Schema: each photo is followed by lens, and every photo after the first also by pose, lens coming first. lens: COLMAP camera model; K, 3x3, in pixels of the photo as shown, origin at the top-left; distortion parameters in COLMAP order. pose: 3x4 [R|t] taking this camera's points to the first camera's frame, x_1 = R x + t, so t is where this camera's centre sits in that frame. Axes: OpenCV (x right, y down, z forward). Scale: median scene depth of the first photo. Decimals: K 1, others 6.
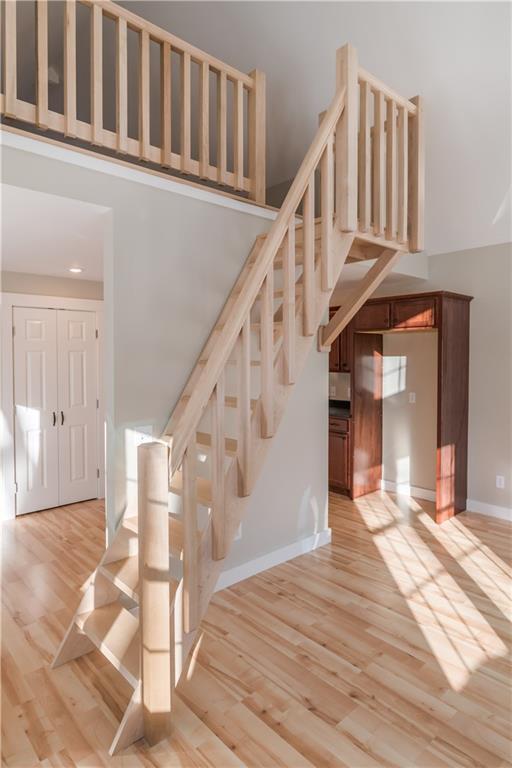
lens RADIAL K [[444.2, 0, 201.3], [0, 444.2, 367.4], [0, 0, 1]] dist [0.000836, 0.001672]
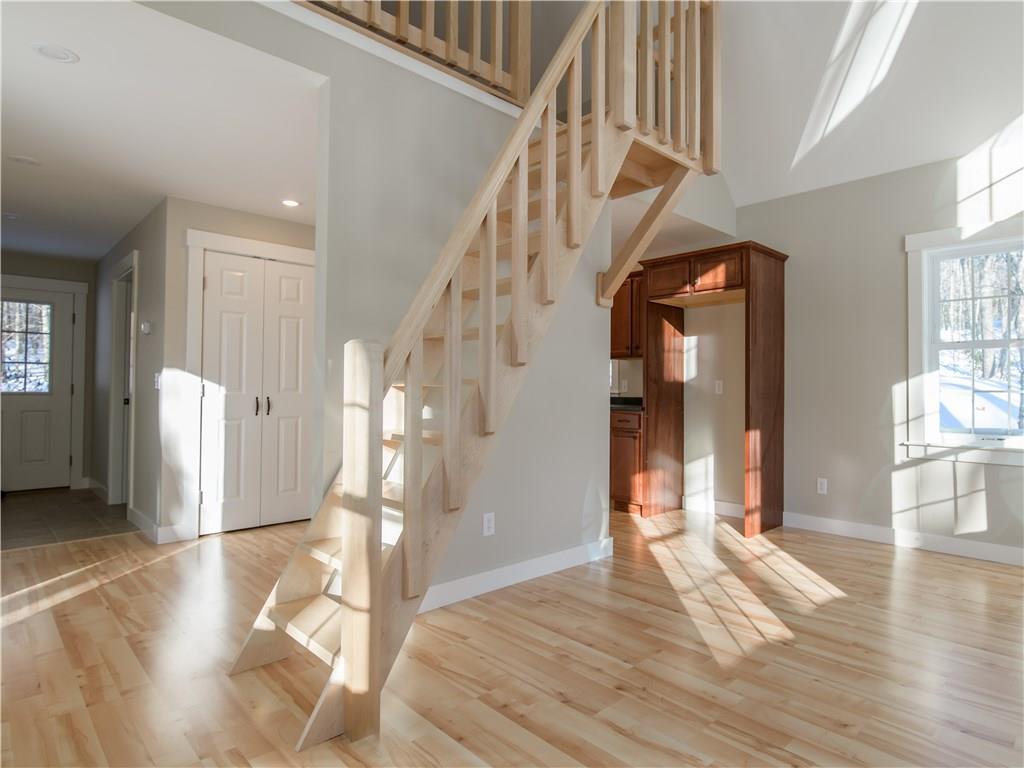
lens RADIAL K [[581.1, 0, 513.5], [0, 581.1, 382.2], [0, 0, 1]] dist [0.002149, -0.000432]
pose [[0.997187, 0.020825, 0.072008, 0.054597], [-0.017834, 0.998961, -0.041941, 0.192315], [-0.072806, 0.040539, 0.996522, -0.027842]]
